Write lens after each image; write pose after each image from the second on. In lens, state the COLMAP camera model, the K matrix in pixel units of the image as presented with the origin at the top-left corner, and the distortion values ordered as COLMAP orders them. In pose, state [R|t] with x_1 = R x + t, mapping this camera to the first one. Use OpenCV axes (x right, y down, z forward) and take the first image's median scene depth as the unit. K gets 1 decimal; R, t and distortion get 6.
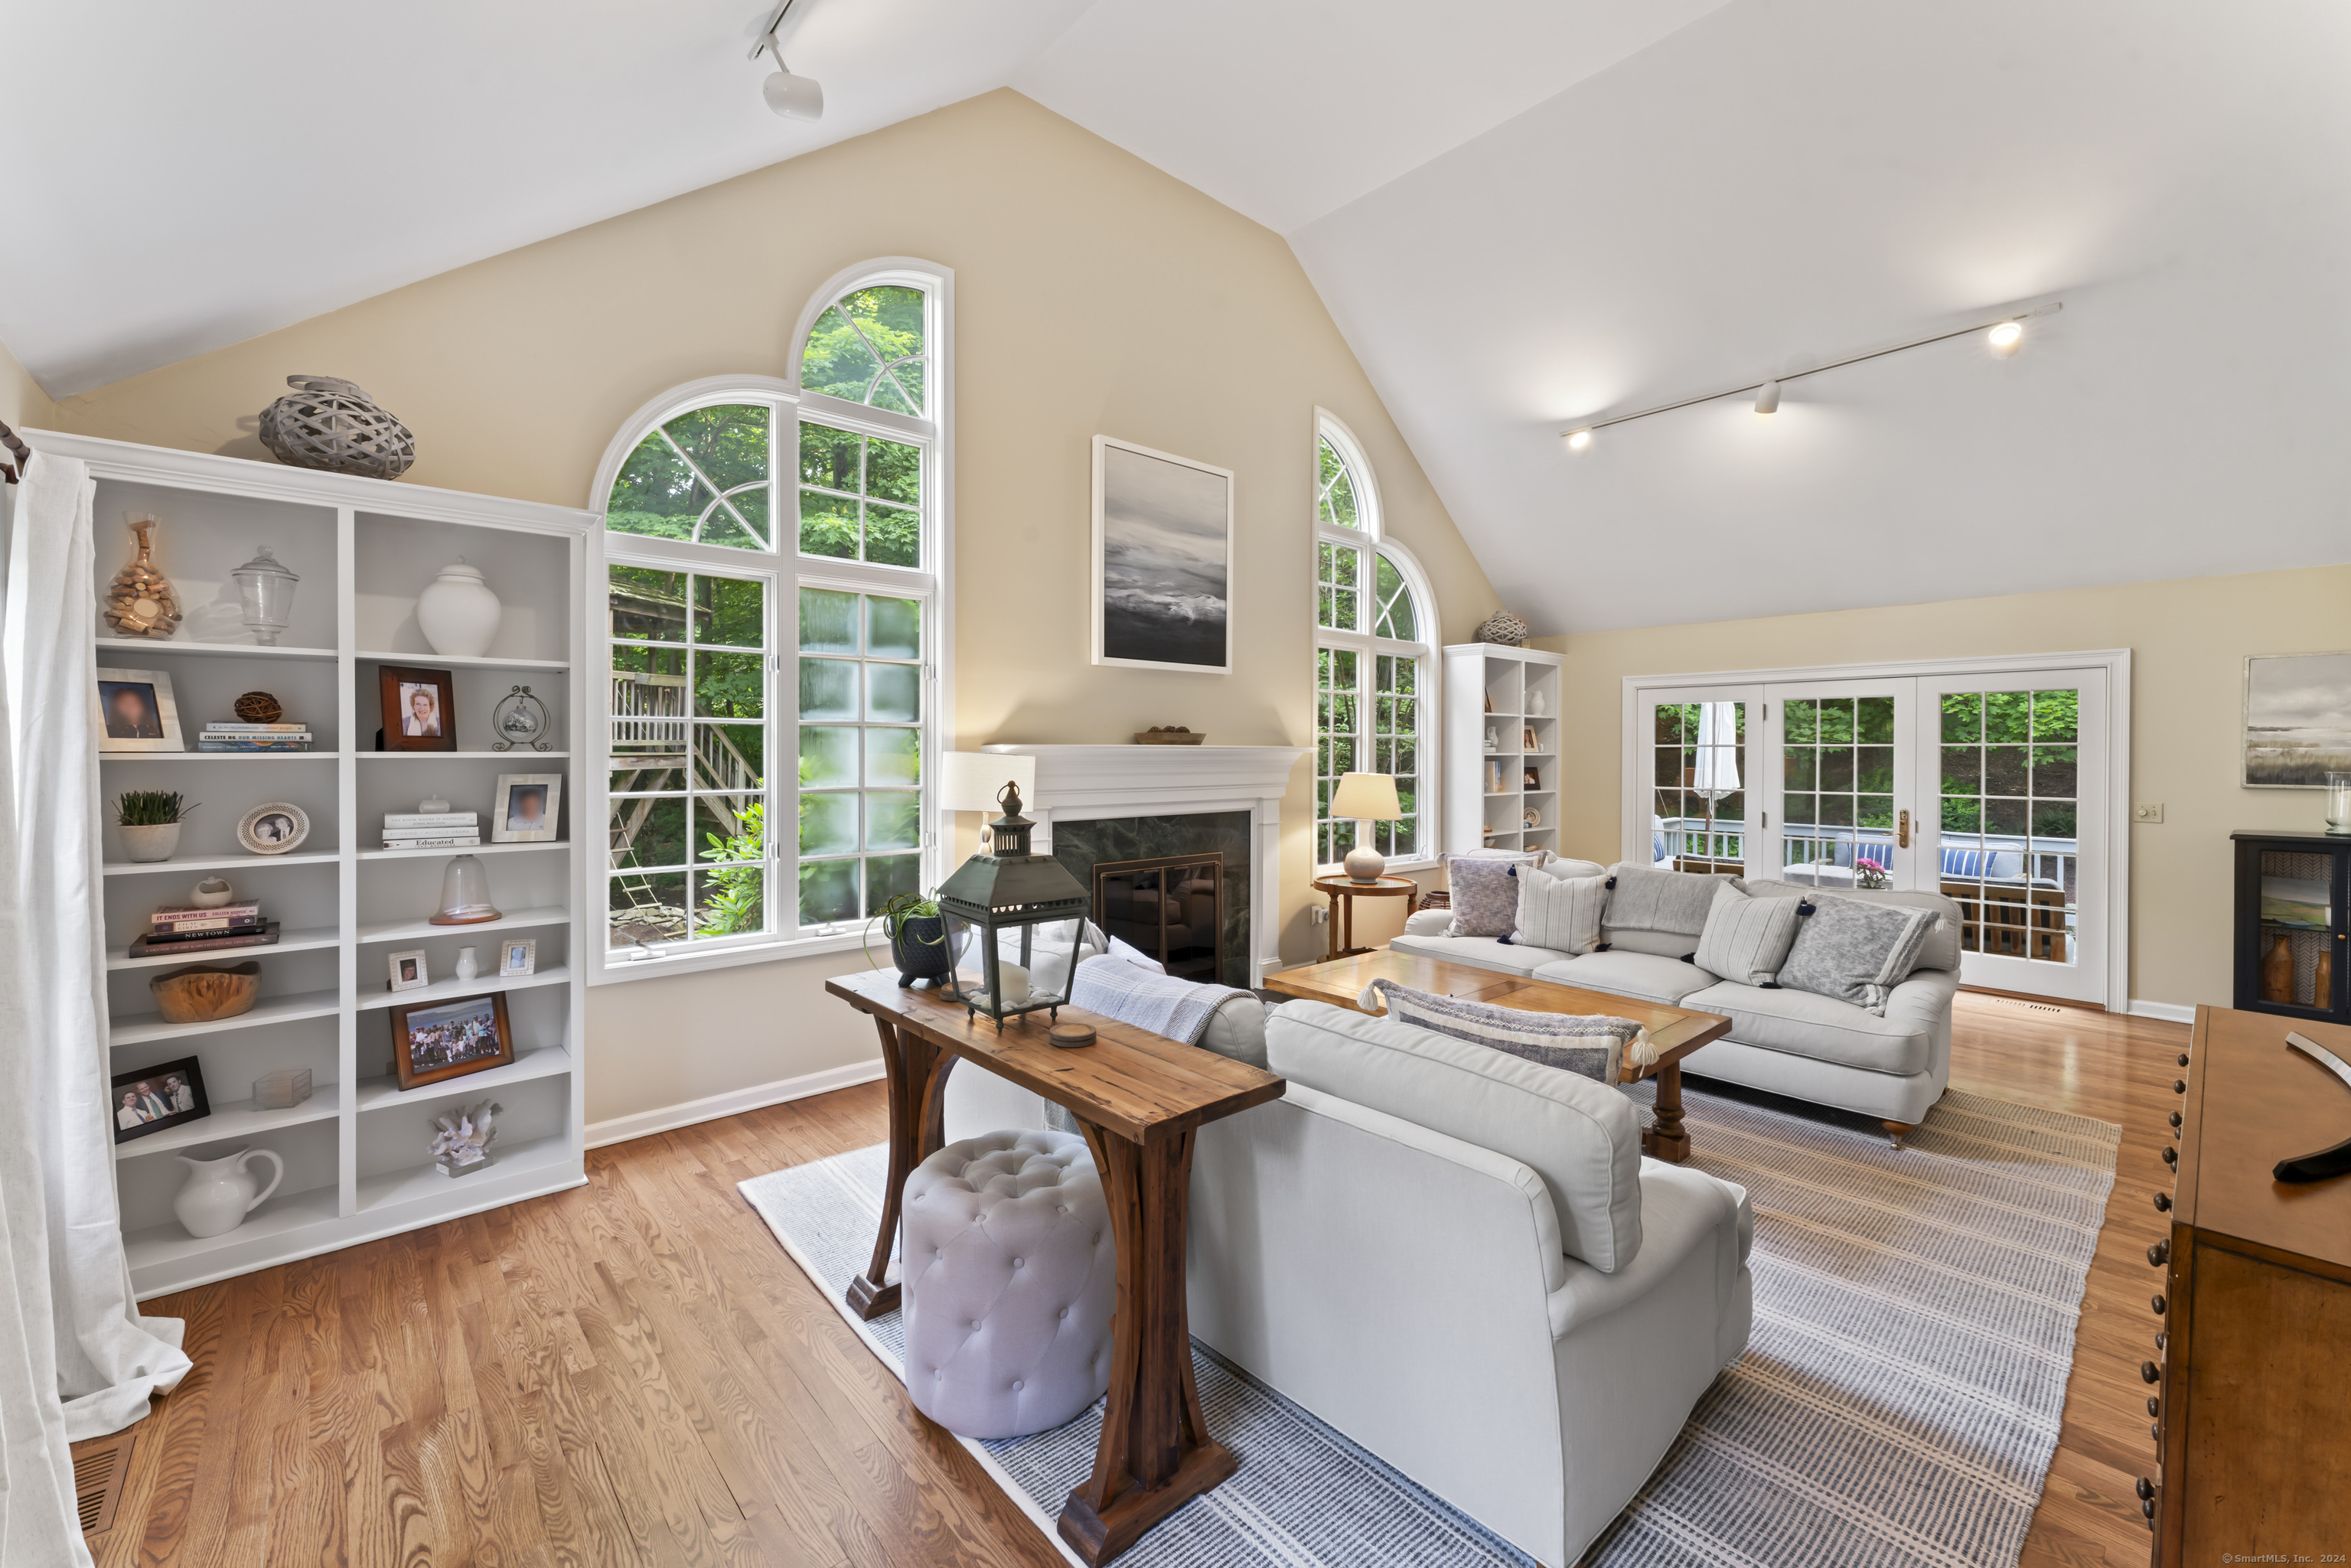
lens RADIAL K [[952.1, 0, 1141.8], [0, 952.1, 763.0], [0, 0, 1]] dist [0.002202, -0.000544]
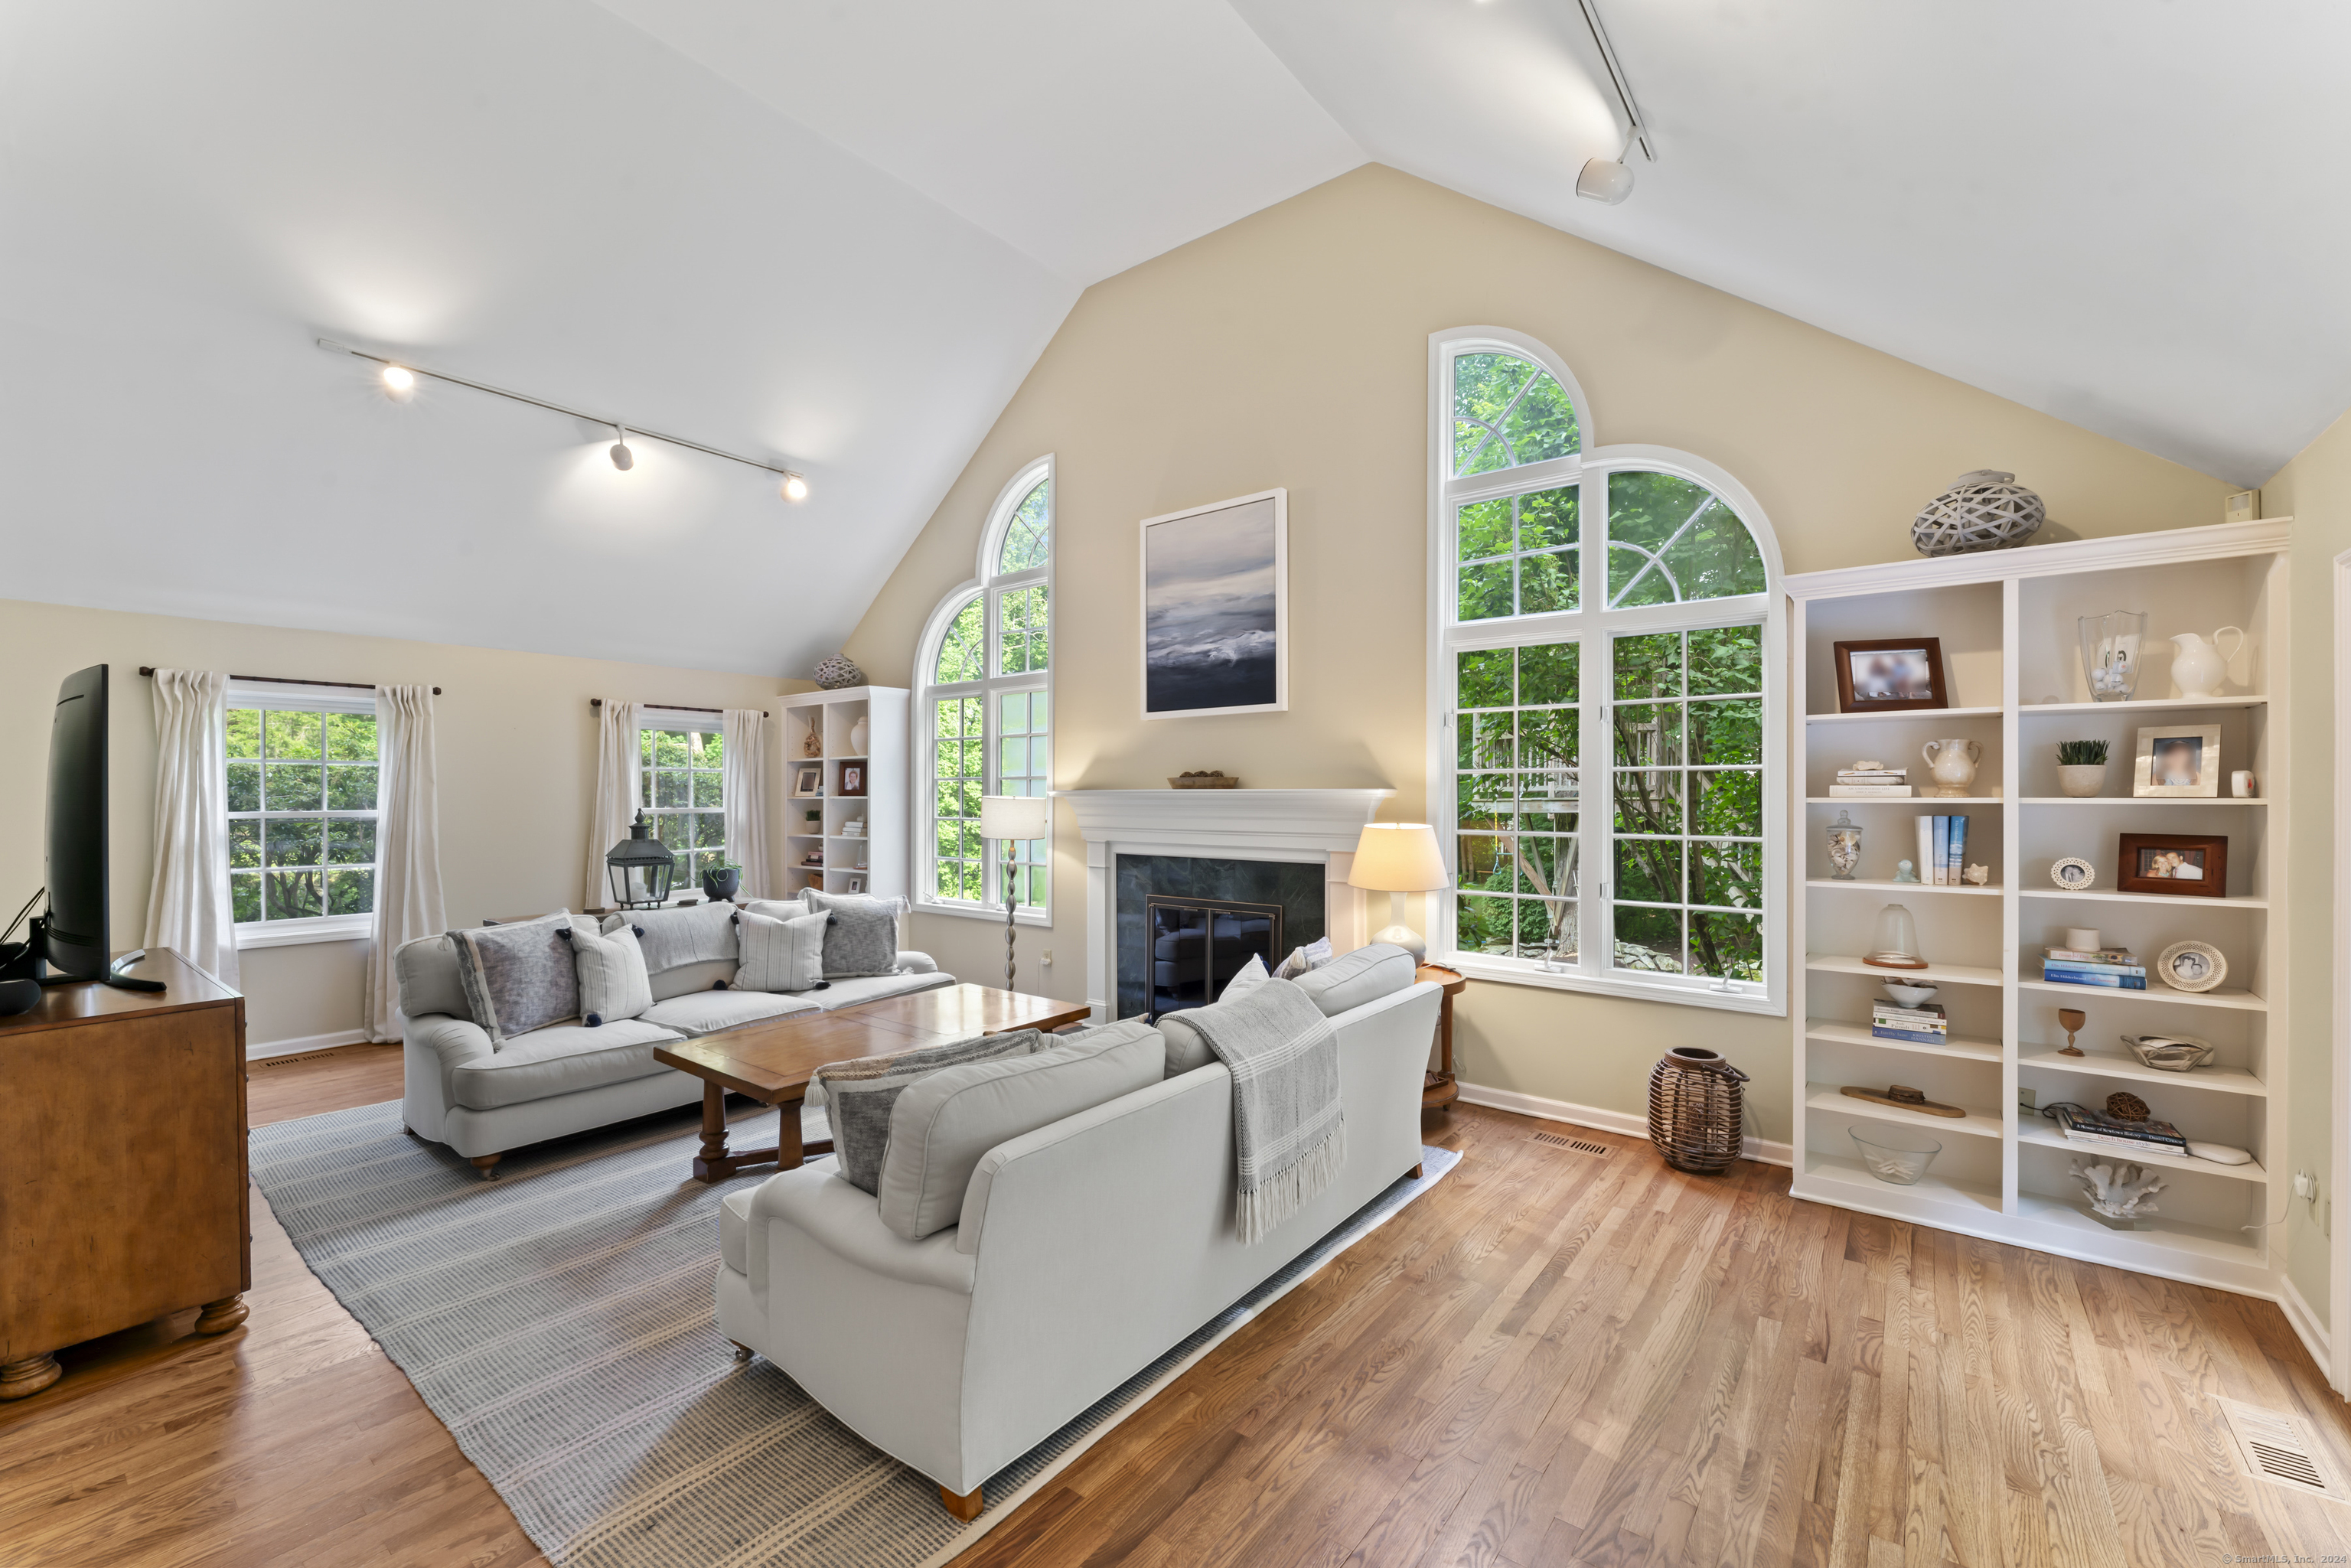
lens RADIAL K [[952.1, 0, 1192.9], [0, 952.1, 793.1], [0, 0, 1]] dist [0.002202, -0.000544]
pose [[0.201007, -0.002320, -0.979587, 1.746558], [-0.010099, 0.999939, -0.004441, -0.017352], [0.979538, 0.010786, 0.200971, 1.329362]]
